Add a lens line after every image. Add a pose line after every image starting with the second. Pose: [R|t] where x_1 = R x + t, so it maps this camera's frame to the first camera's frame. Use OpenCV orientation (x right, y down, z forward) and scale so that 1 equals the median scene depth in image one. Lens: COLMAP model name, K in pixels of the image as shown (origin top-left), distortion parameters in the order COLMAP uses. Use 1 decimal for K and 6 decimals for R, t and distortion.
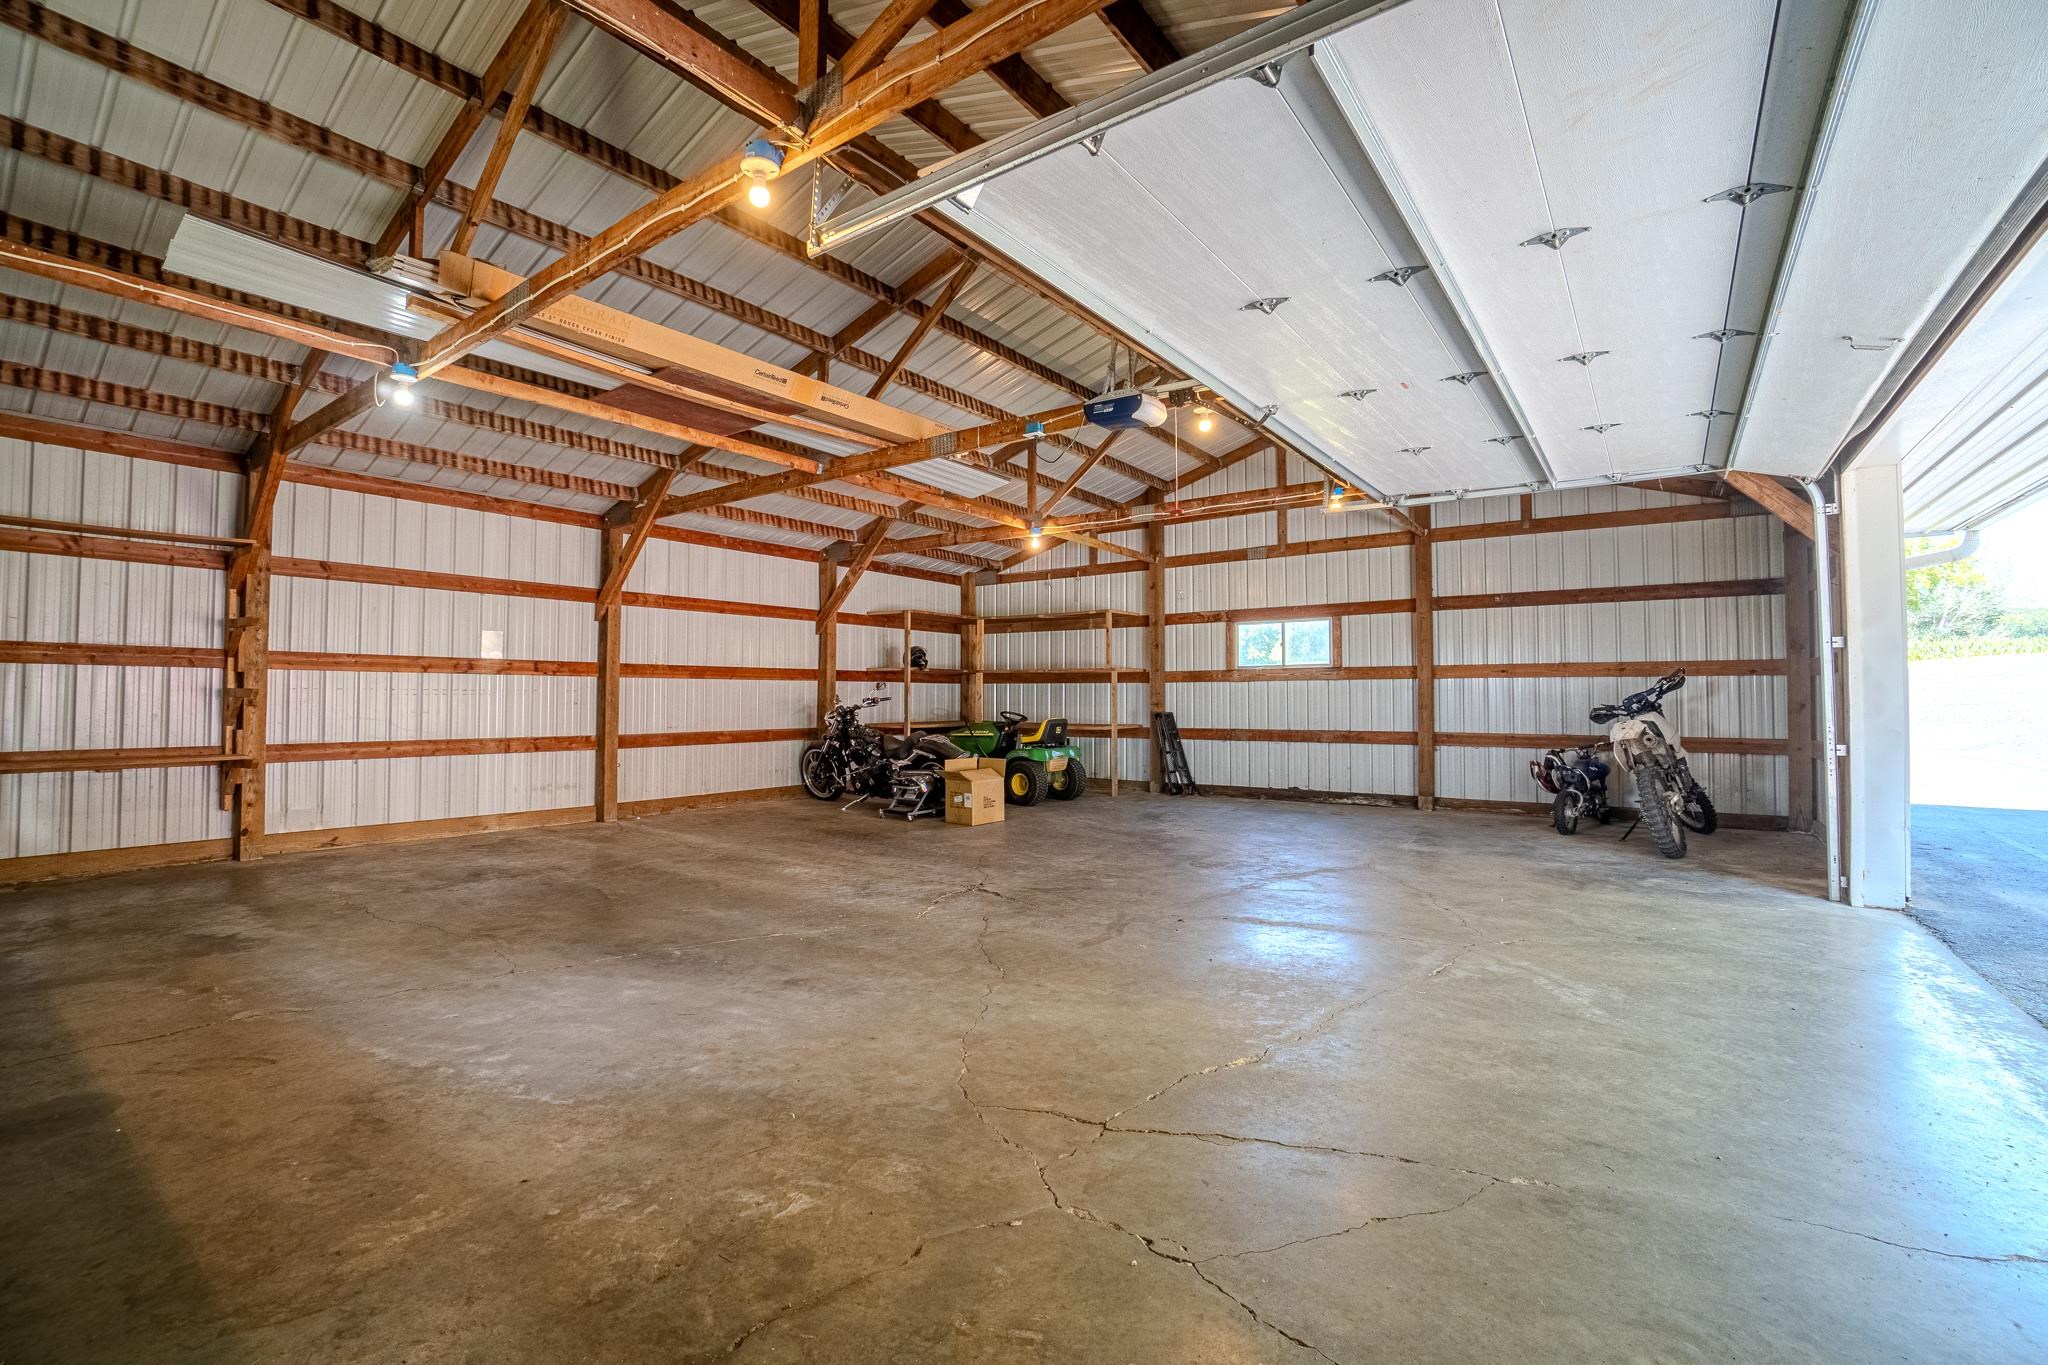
lens RADIAL K [[903.3, 0, 1008.7], [0, 903.3, 674.7], [0, 0, 1]] dist [-0.062717, 0.021522]
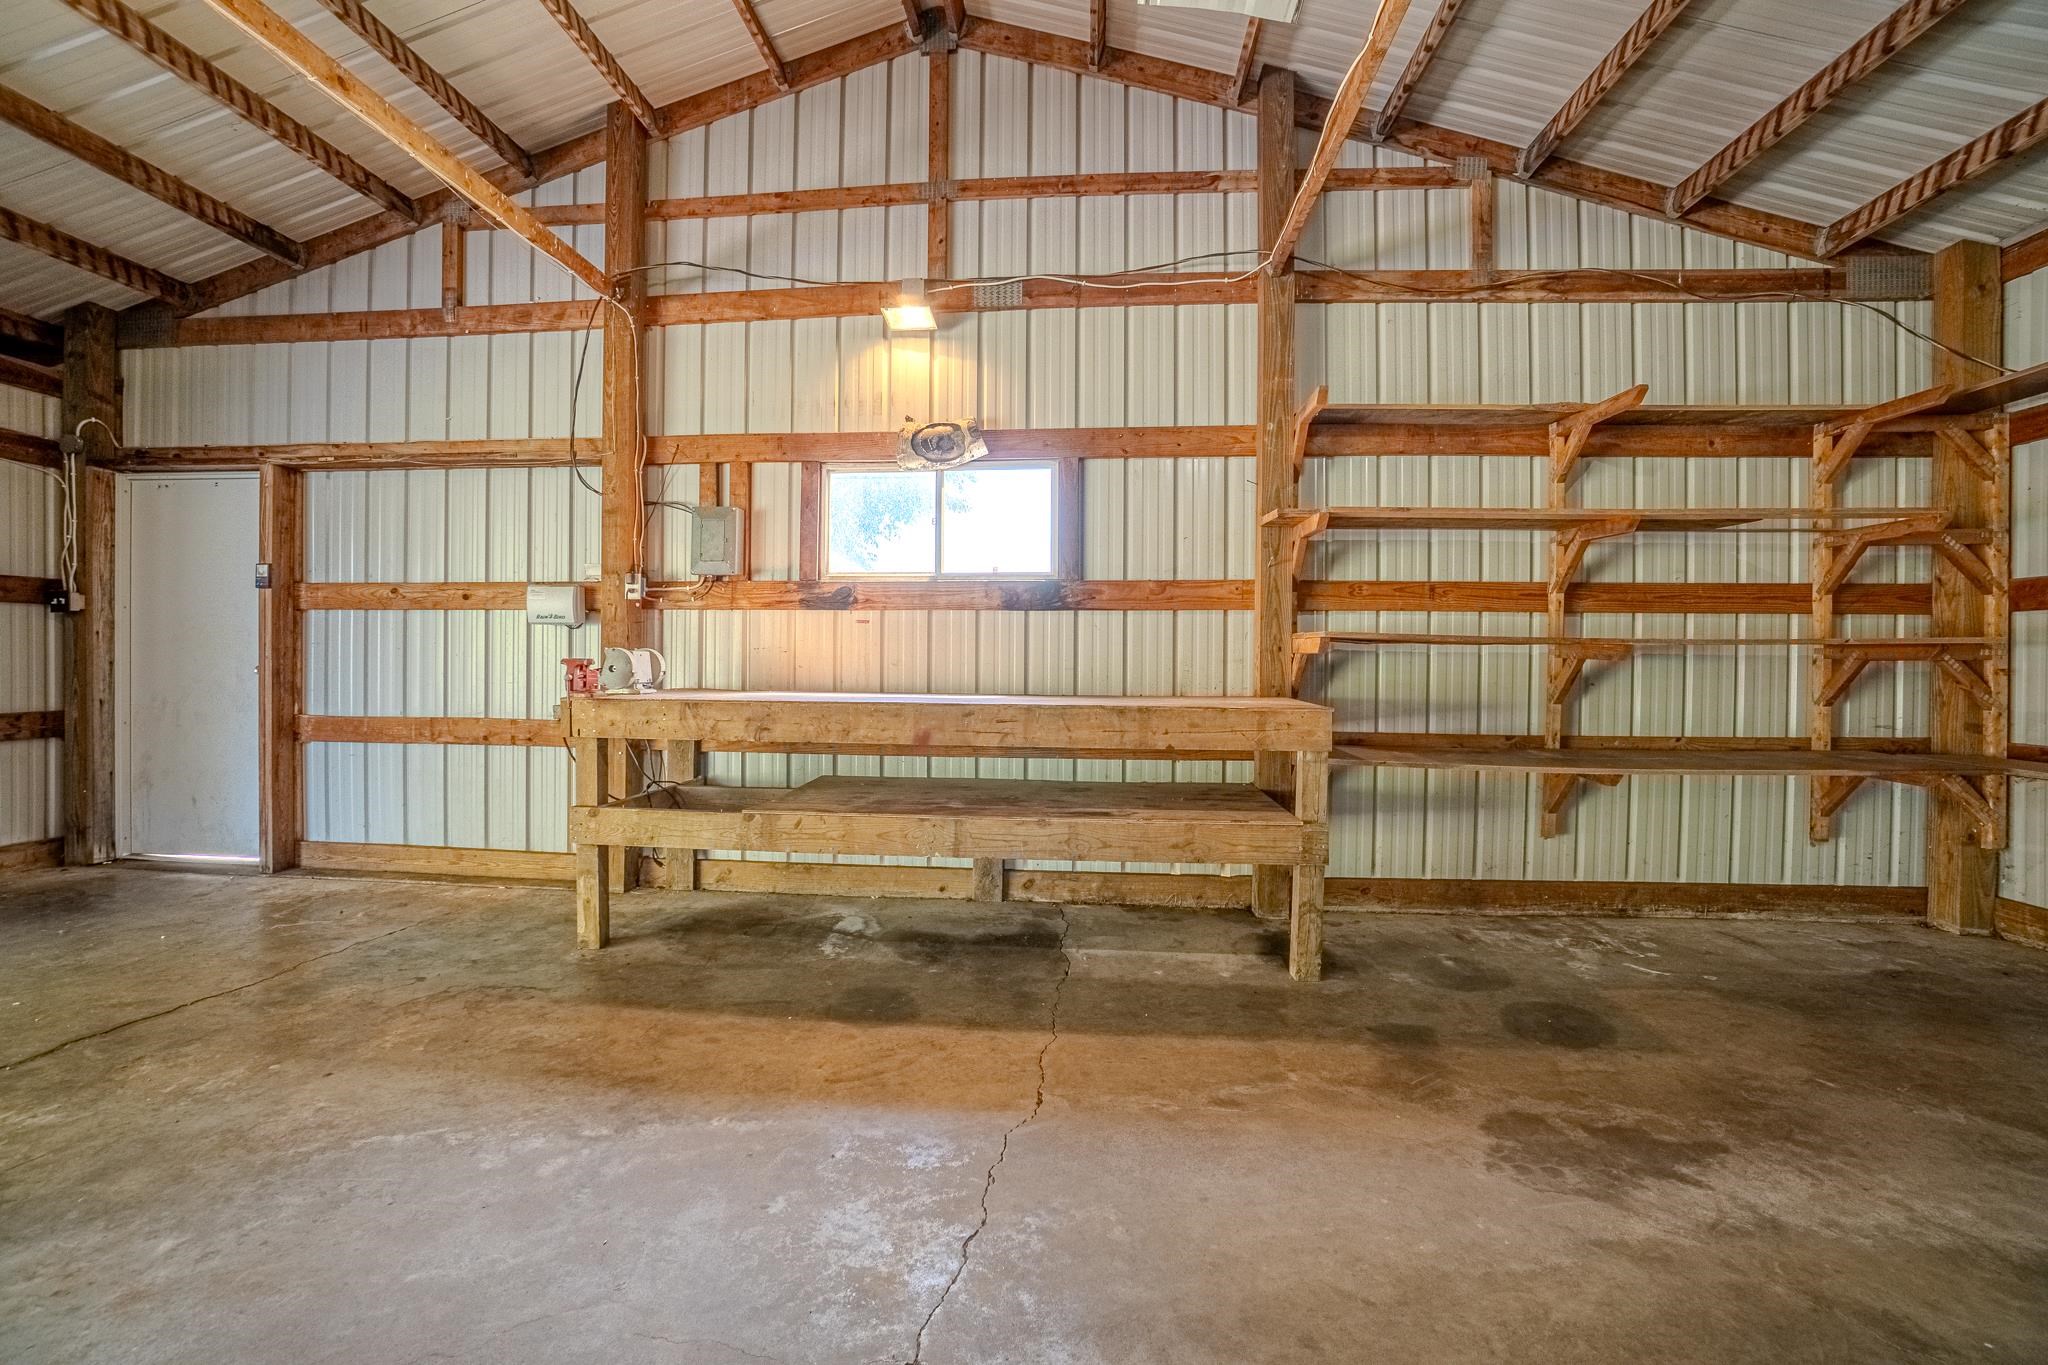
lens RADIAL K [[903.3, 0, 1005.0], [0, 903.3, 668.4], [0, 0, 1]] dist [-0.062717, 0.021522]
pose [[-0.855071, -0.005187, -0.518486, -0.216214], [0.004387, 0.999842, -0.017236, 0.025160], [0.518493, -0.017012, -0.854913, 0.728651]]
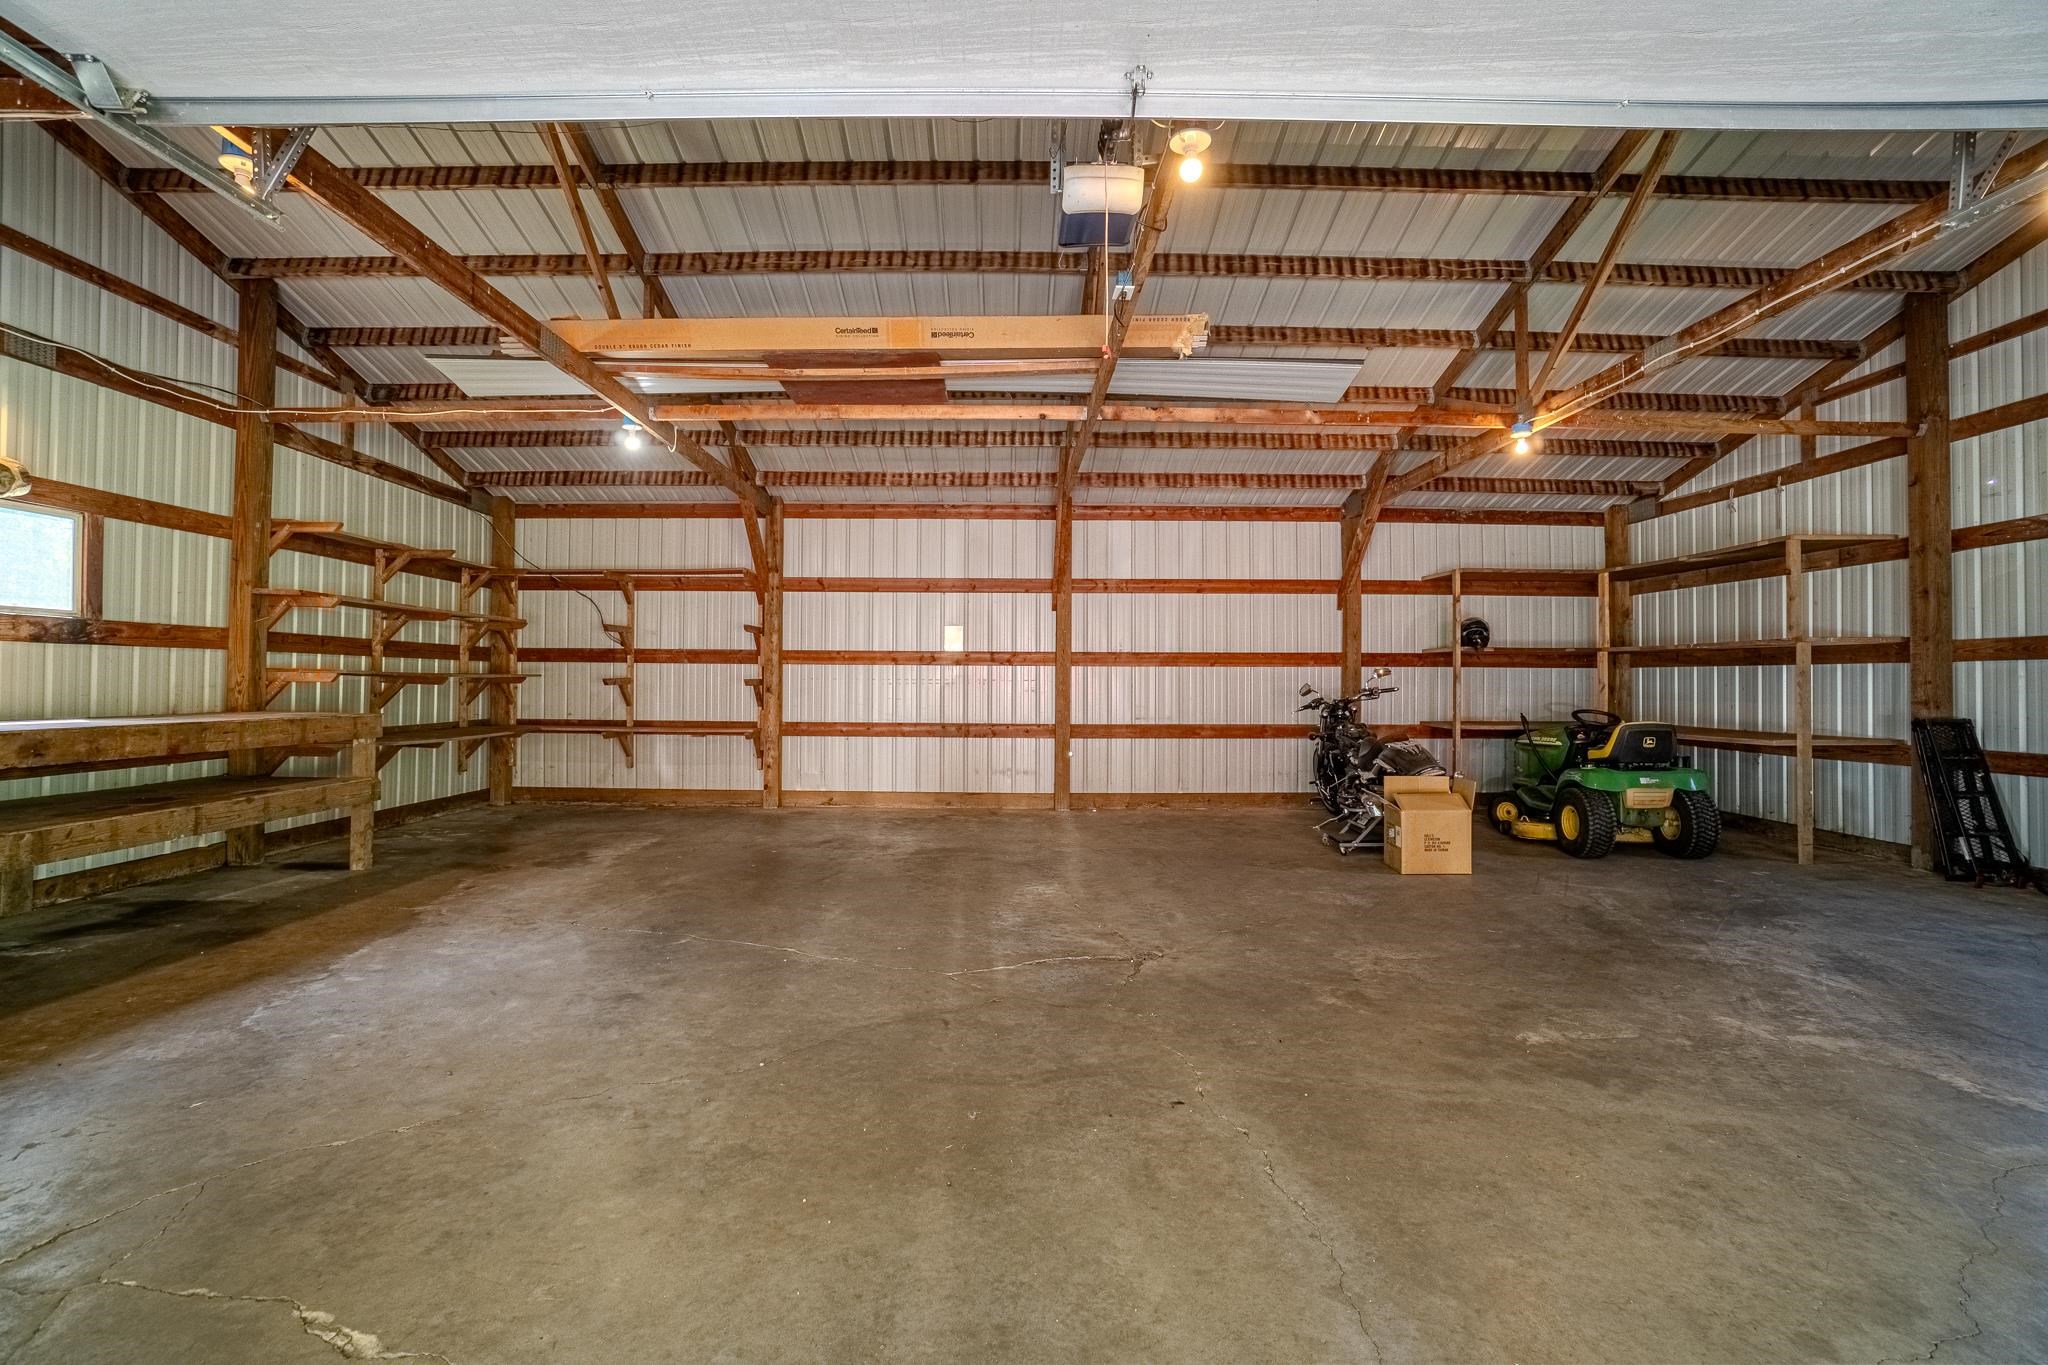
lens RADIAL K [[903.3, 0, 1006.8], [0, 903.3, 669.7], [0, 0, 1]] dist [-0.062717, 0.021522]
pose [[0.596631, -0.011030, -0.802440, 0.387421], [0.016085, 0.999869, -0.001784, 0.008799], [0.802355, -0.011843, 0.596730, 0.413840]]
